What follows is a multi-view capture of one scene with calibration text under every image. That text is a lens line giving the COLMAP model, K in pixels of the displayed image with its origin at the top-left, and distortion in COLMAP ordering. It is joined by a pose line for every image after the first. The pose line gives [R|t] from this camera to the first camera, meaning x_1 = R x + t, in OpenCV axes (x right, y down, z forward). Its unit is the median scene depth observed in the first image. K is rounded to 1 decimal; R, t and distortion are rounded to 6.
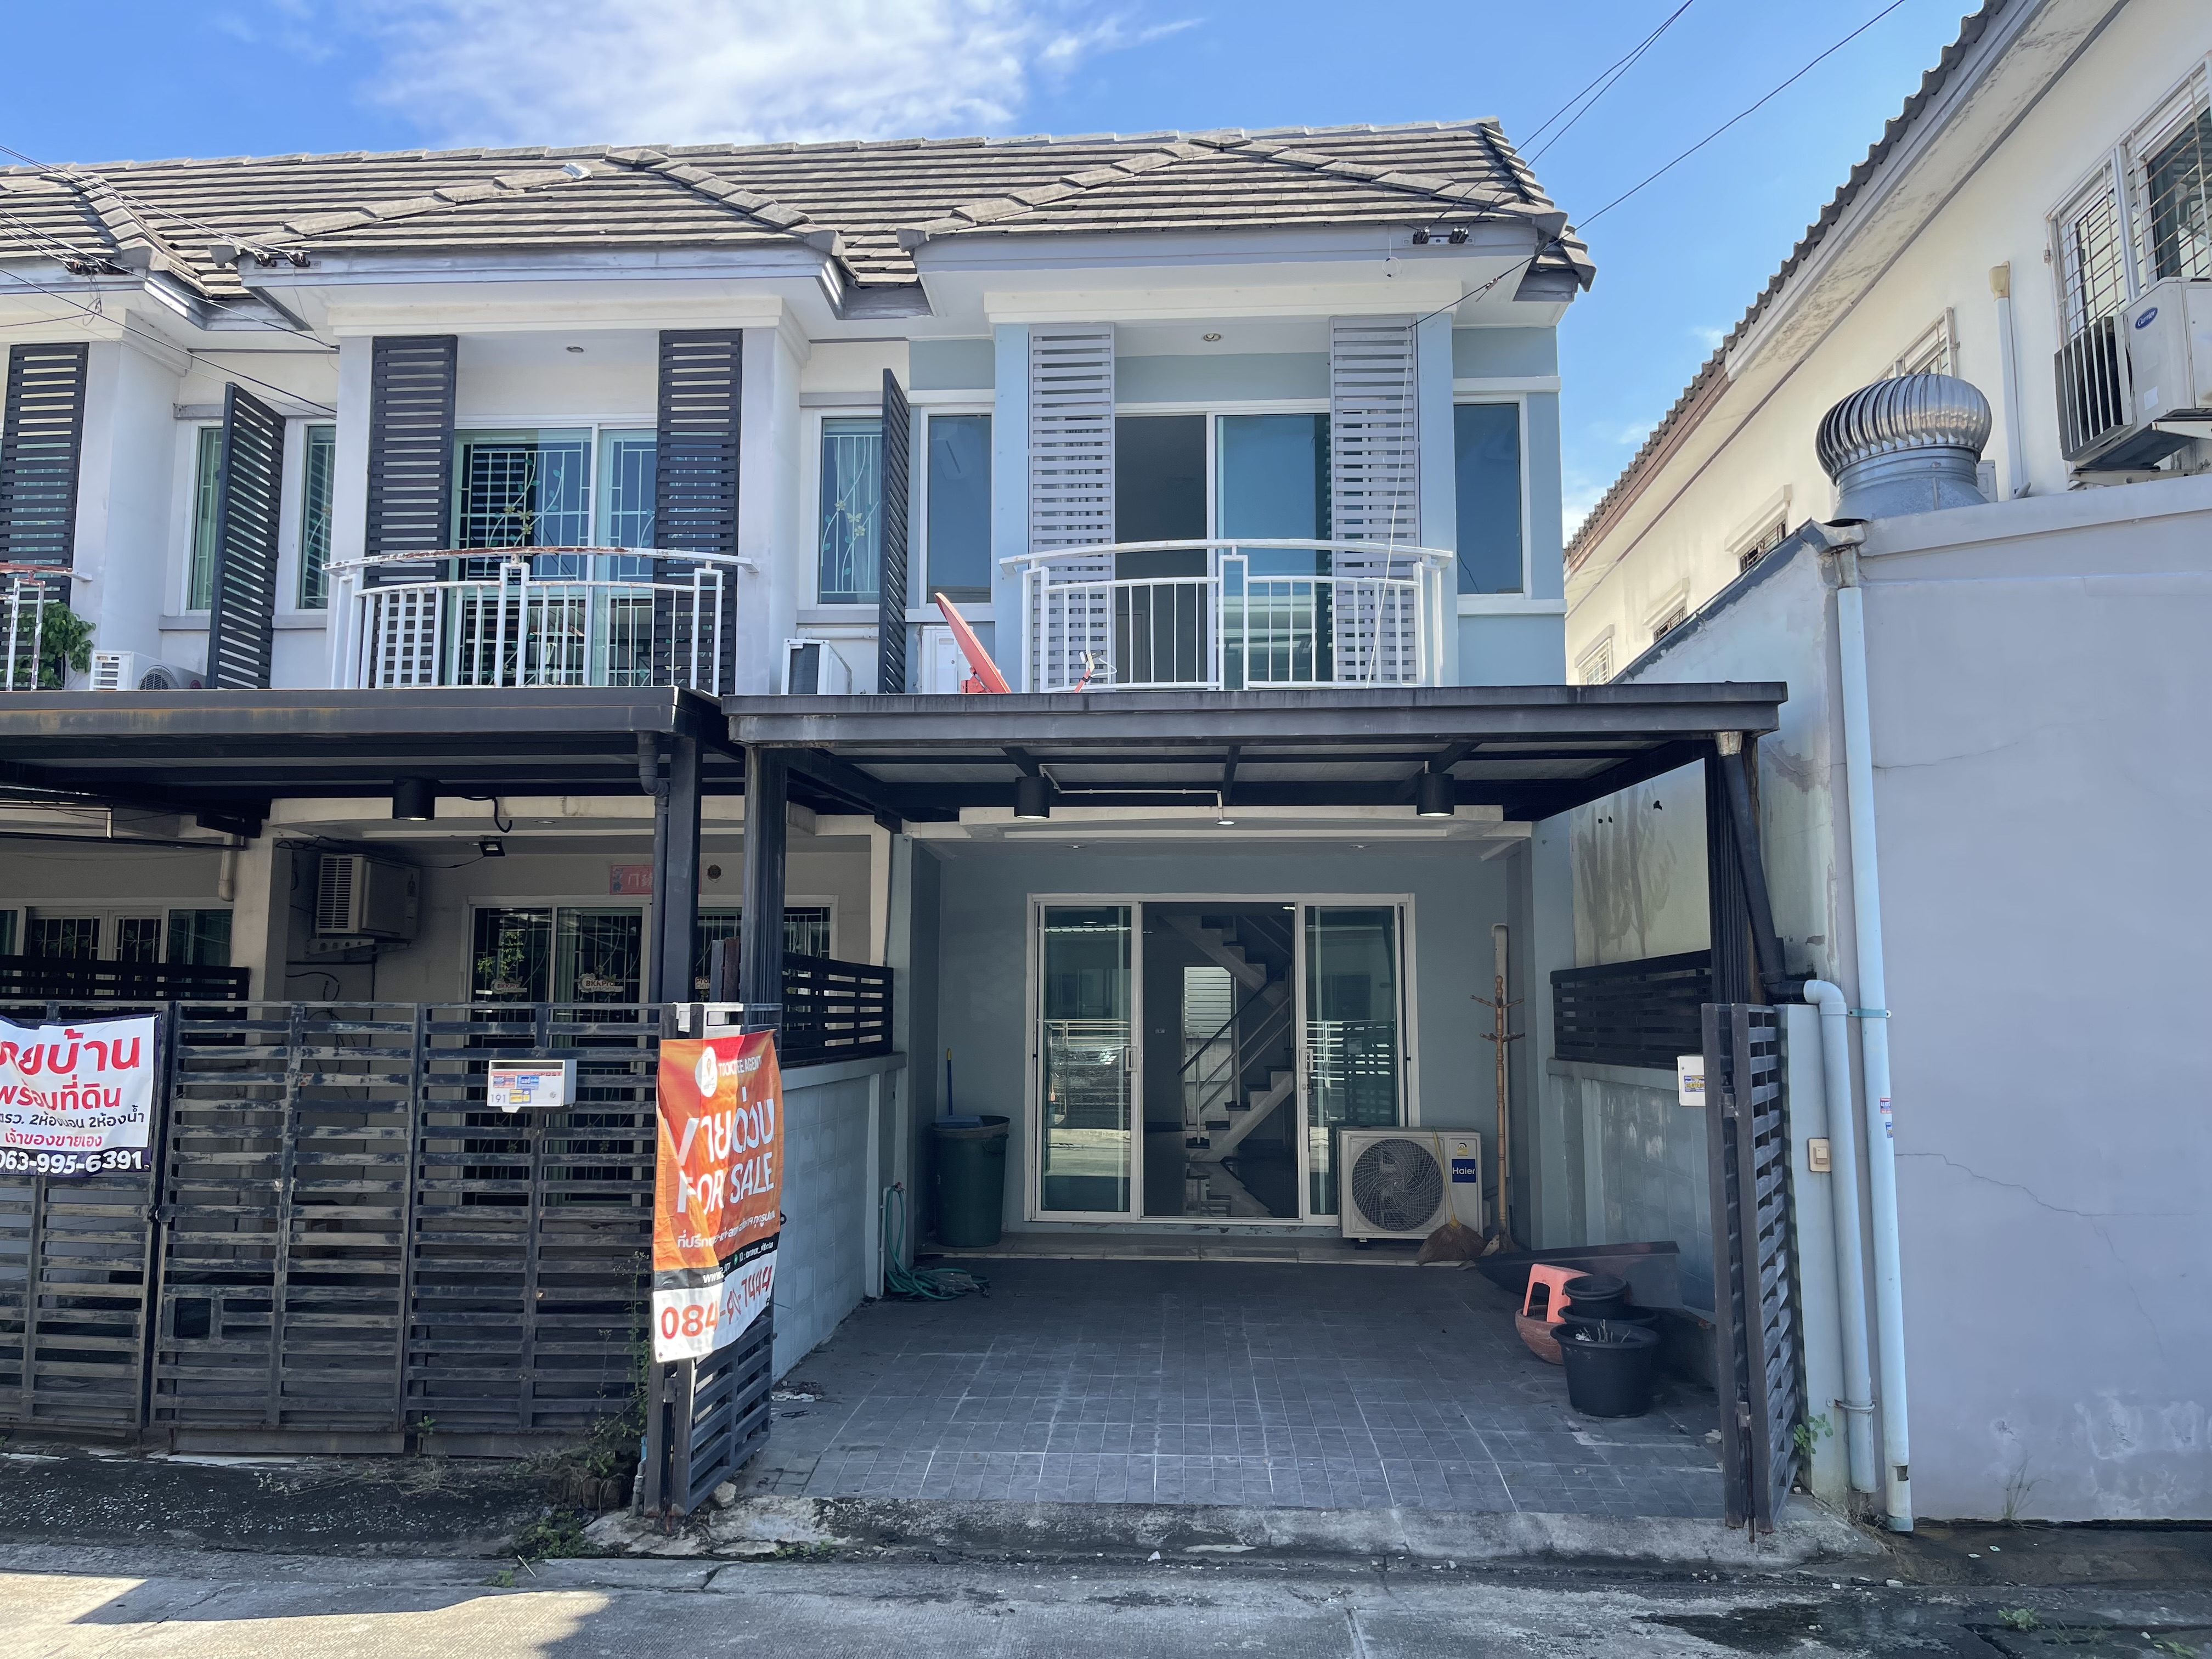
lens RADIAL K [[1606.5, 0, 1105.6], [0, 1606.5, 824.4], [0, 0, 1]] dist [-0.000936, -0.001637]
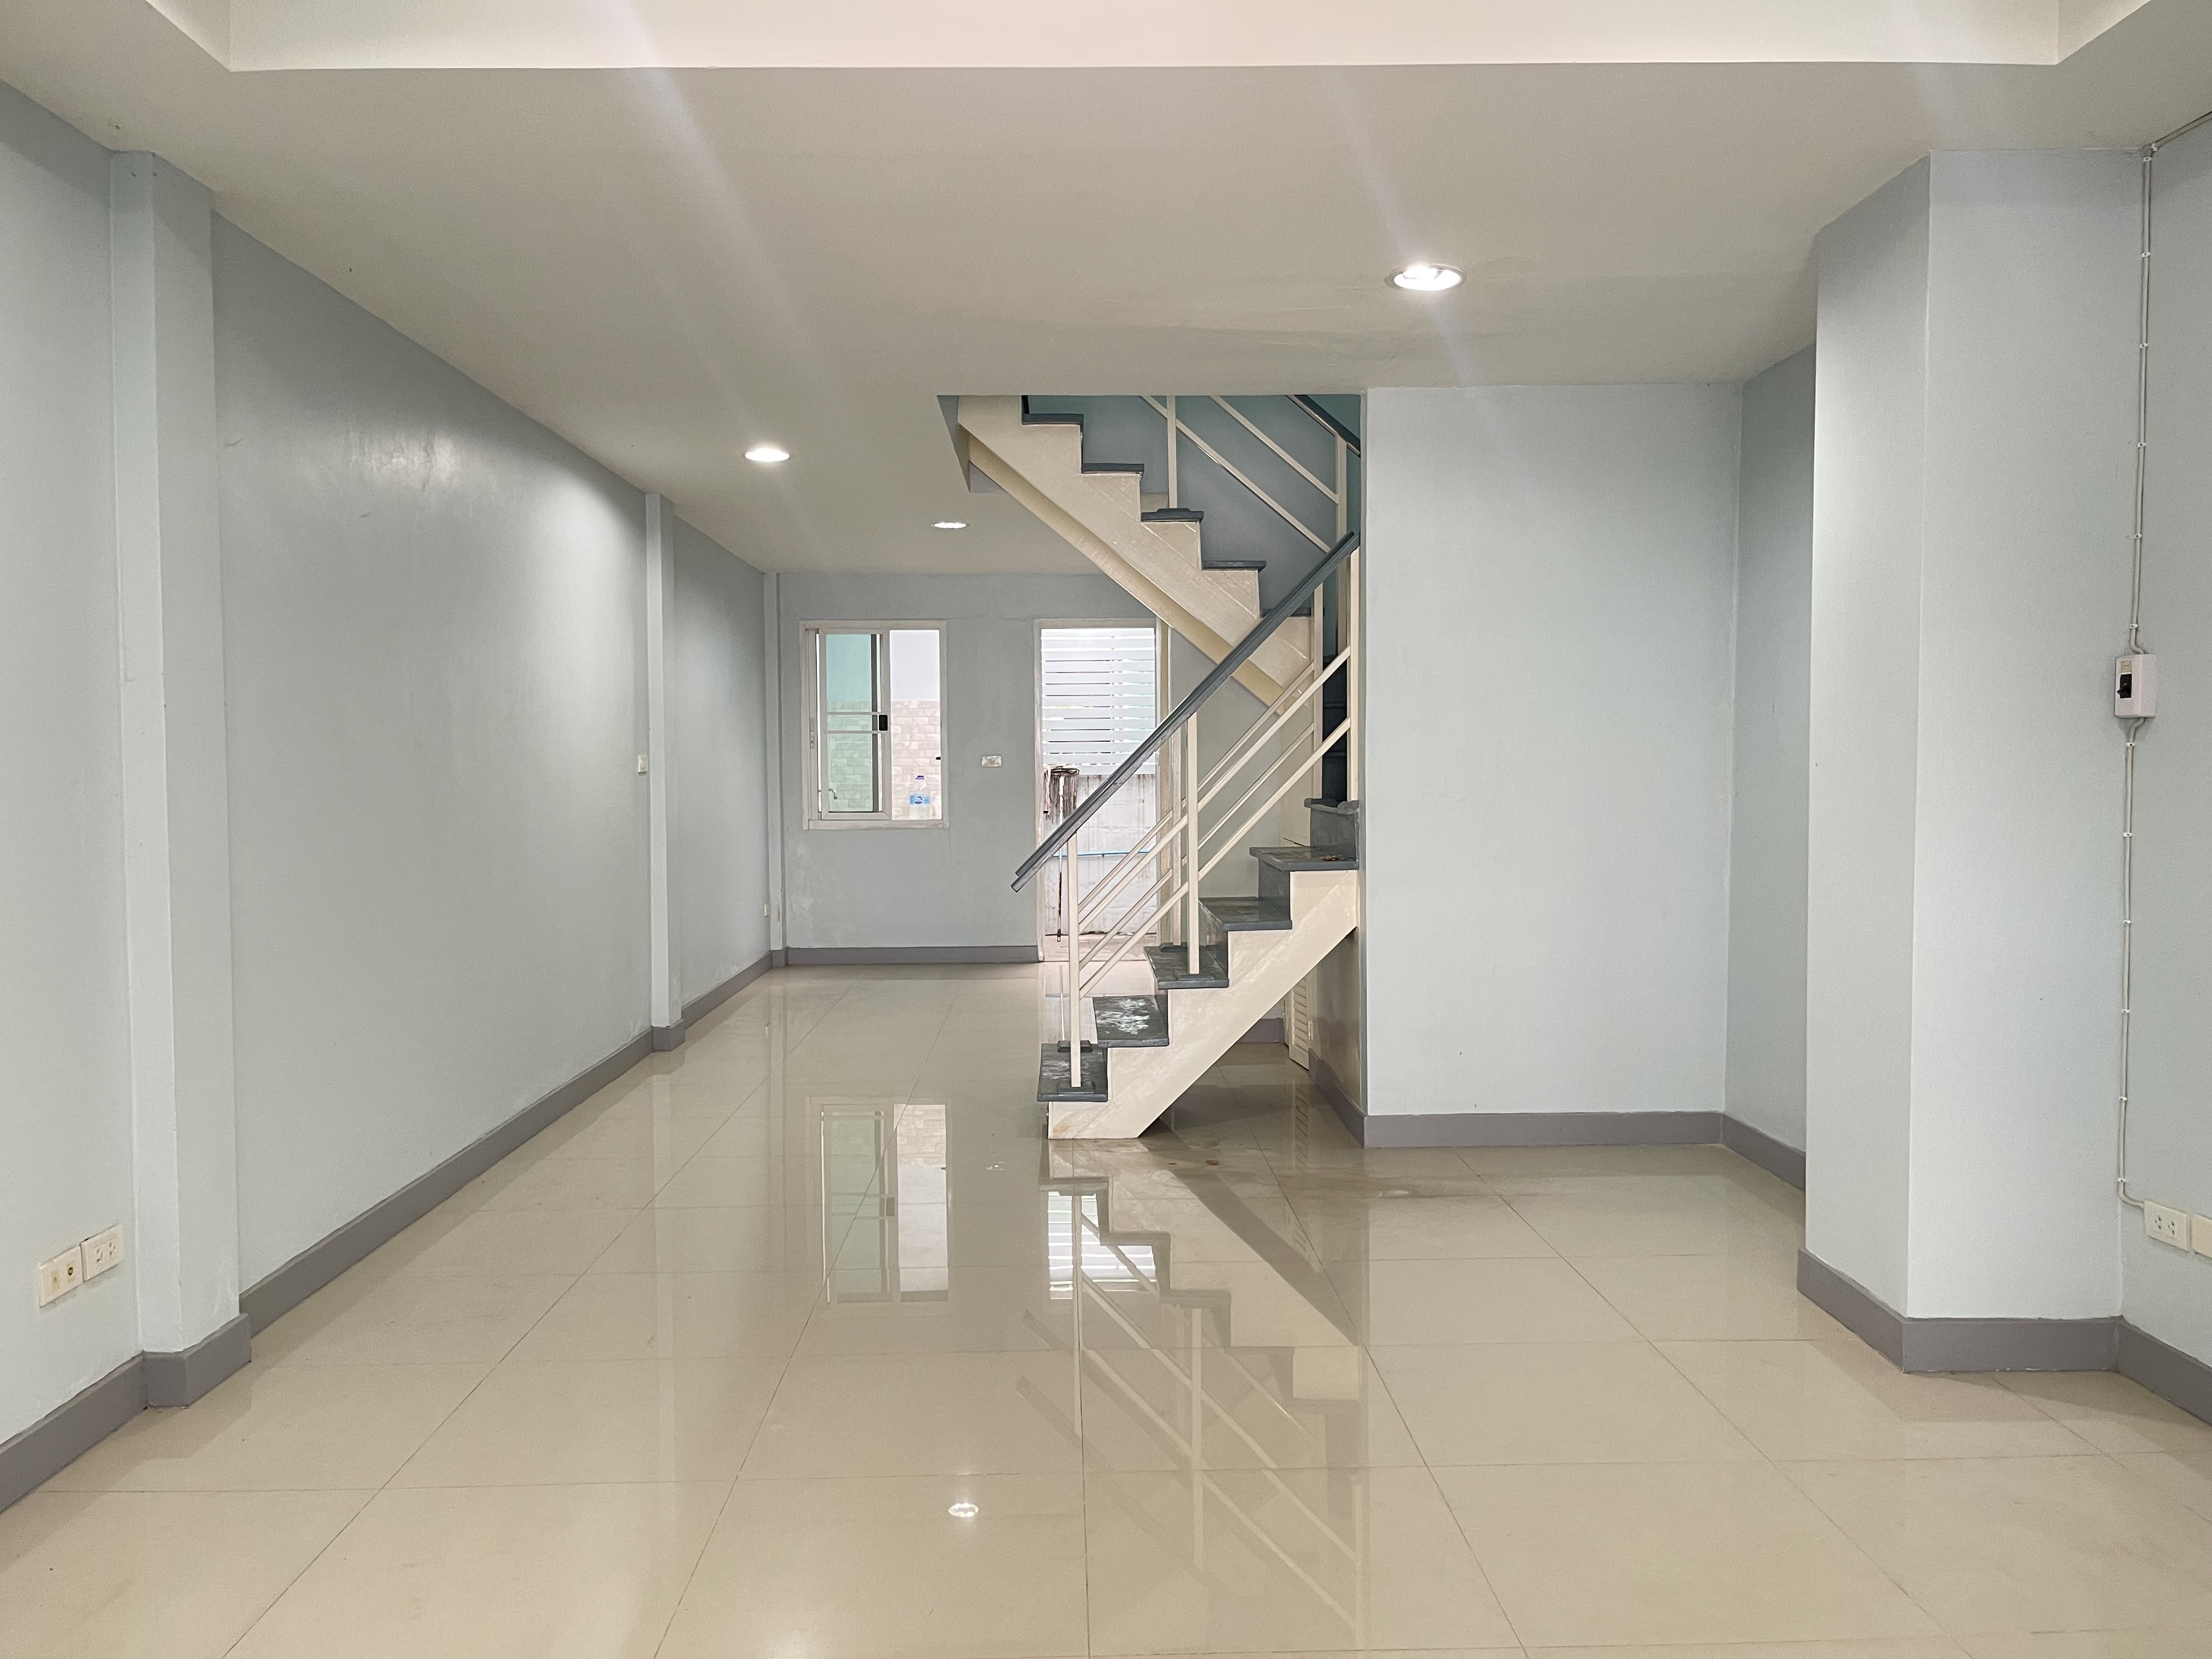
lens RADIAL K [[1654.3, 0, 1100.7], [0, 1654.3, 834.5], [0, 0, 1]] dist [-0.001639, -0.008911]
pose [[0.997527, -0.011783, 0.069285, 0.041853], [0.000179, 0.986269, 0.165147, 0.094278], [-0.070280, -0.164726, 0.983832, 0.699134]]
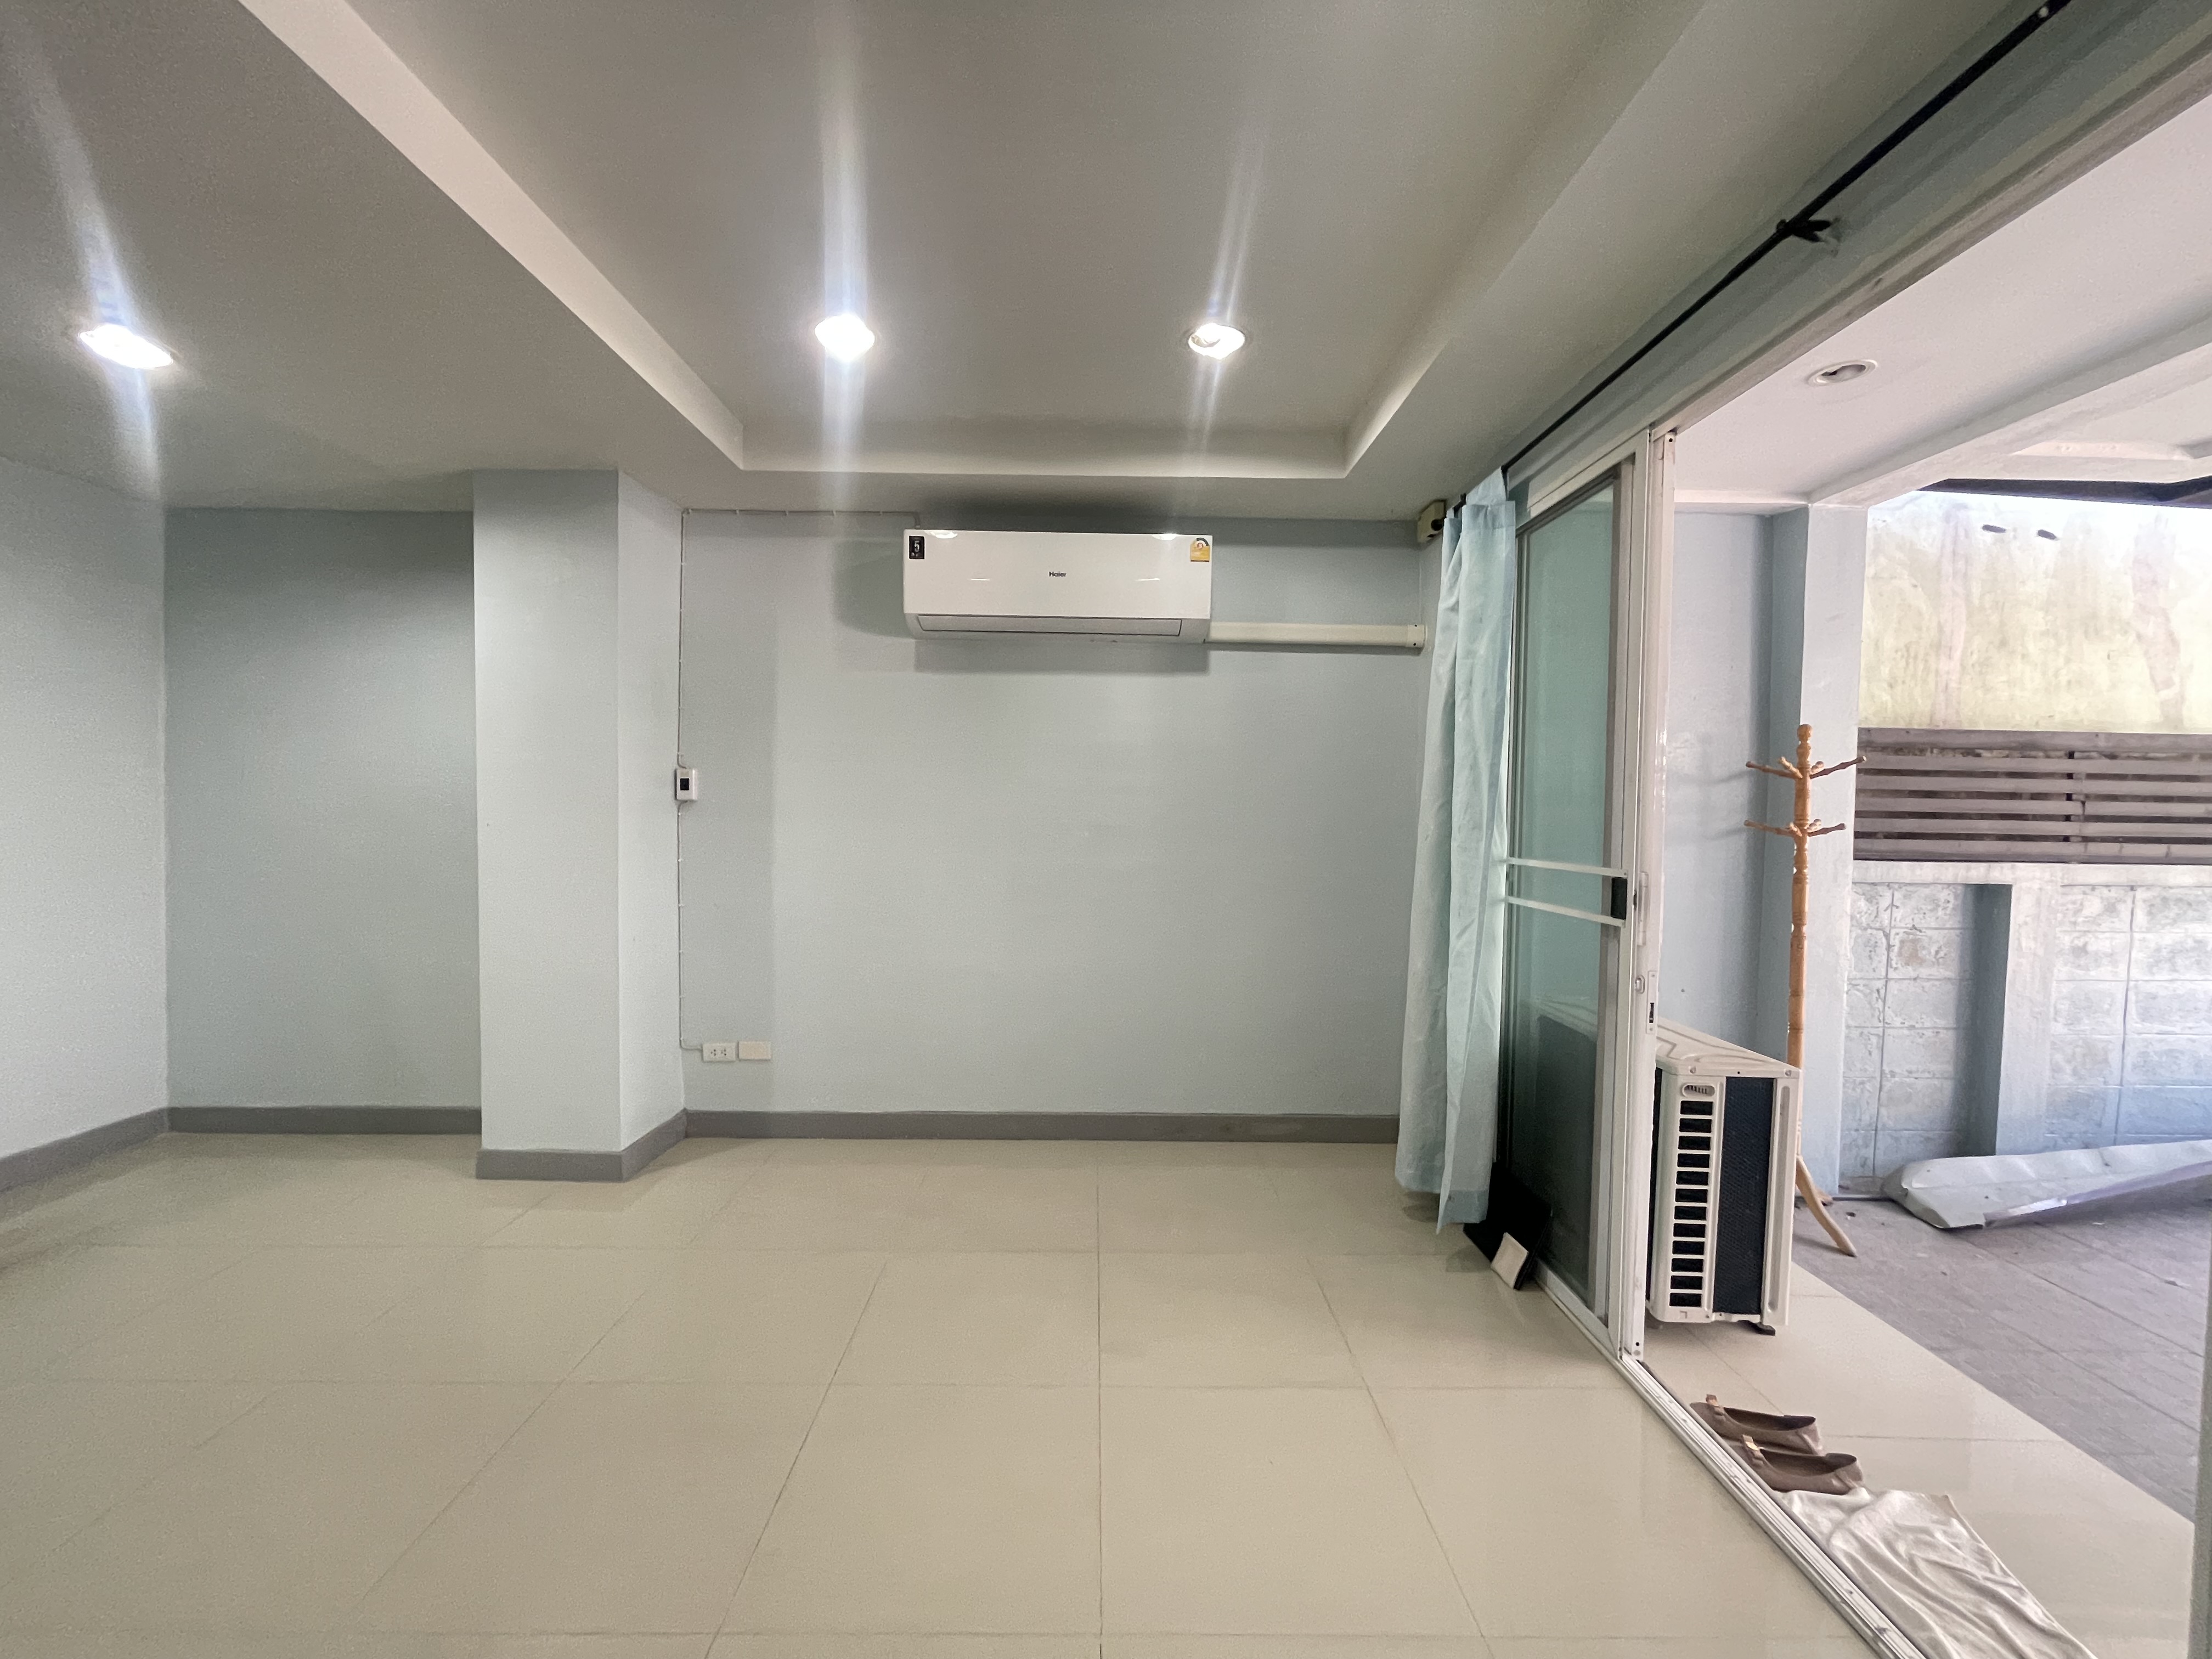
lens RADIAL K [[889.3, 0, 1103.6], [0, 889.3, 839.2], [0, 0, 1]] dist [-0.000901, 0.000092]
pose [[-0.059939, -0.037759, 0.997488, -0.042033], [-0.135747, 0.990309, 0.029330, 0.103568], [-0.988929, -0.133648, -0.064484, 0.813380]]
